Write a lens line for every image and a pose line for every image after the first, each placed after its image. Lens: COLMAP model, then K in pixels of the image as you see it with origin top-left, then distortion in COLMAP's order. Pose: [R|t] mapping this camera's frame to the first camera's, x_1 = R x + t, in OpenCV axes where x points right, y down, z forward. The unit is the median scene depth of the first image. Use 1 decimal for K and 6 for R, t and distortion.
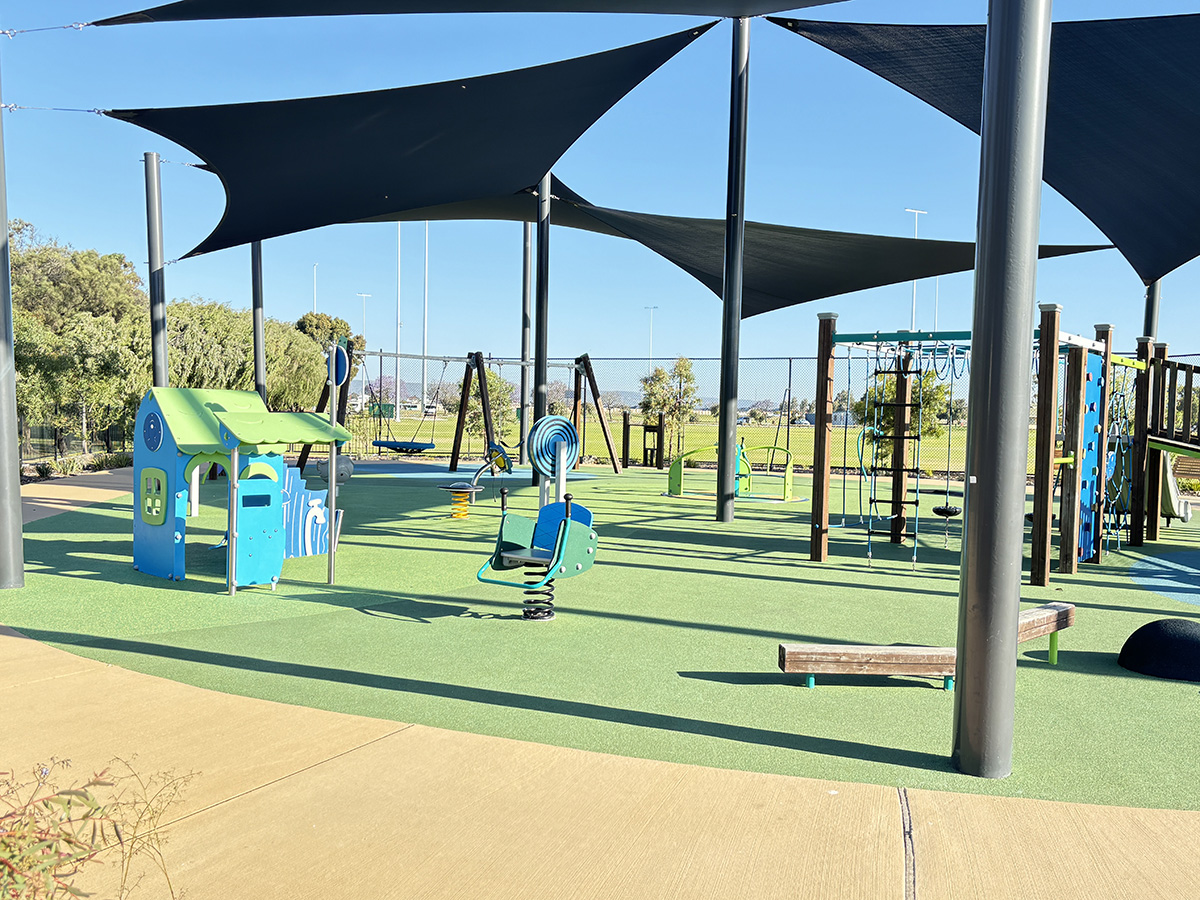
lens RADIAL K [[1077.1, 0, 606.7], [0, 1077.1, 448.8], [0, 0, 1]] dist [0.073665, -0.079784]
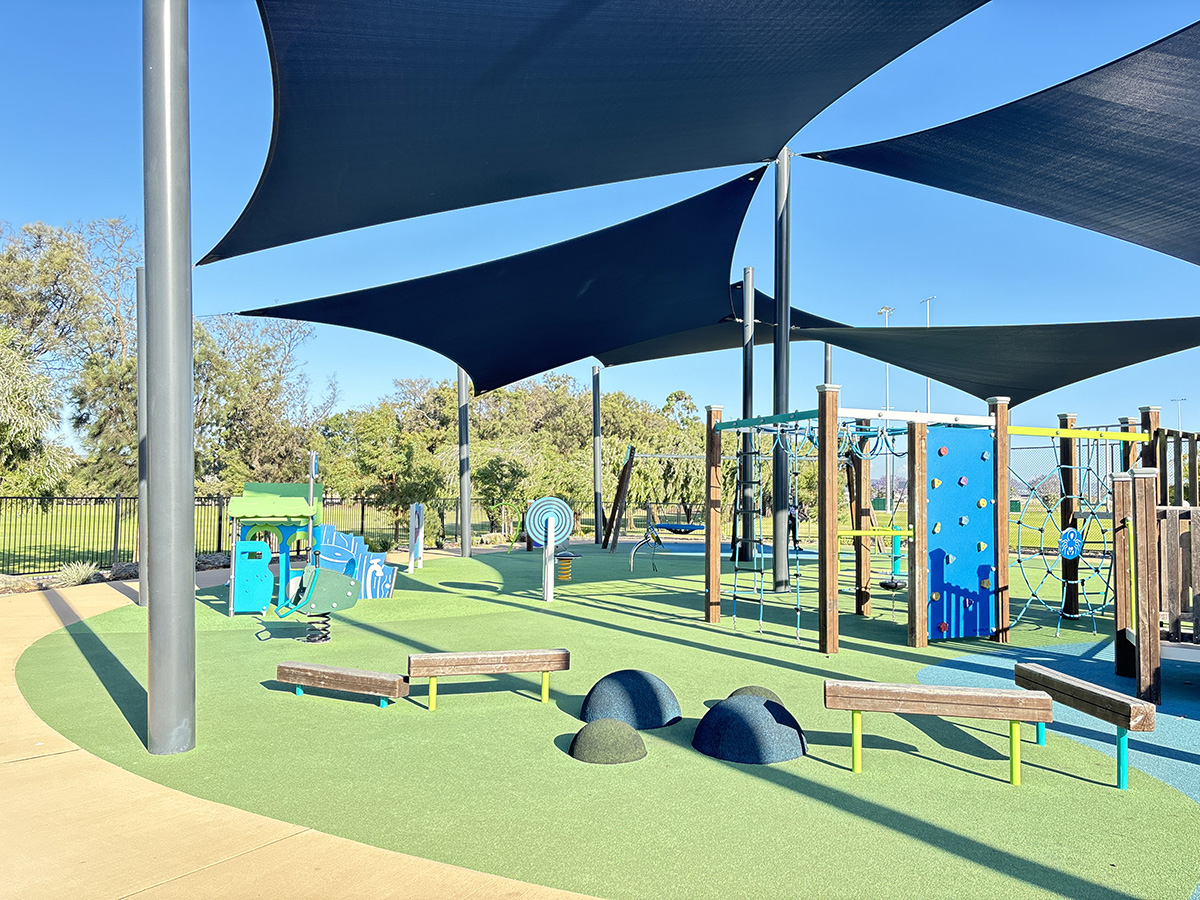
lens RADIAL K [[899.6, 0, 609.5], [0, 899.6, 456.3], [0, 0, 1]] dist [0.036062, -0.005053]
pose [[0.864475, -0.038325, -0.501212, 0.441548], [-0.006968, 0.996080, -0.088184, 0.010891], [0.502627, 0.079726, 0.860819, 0.090579]]
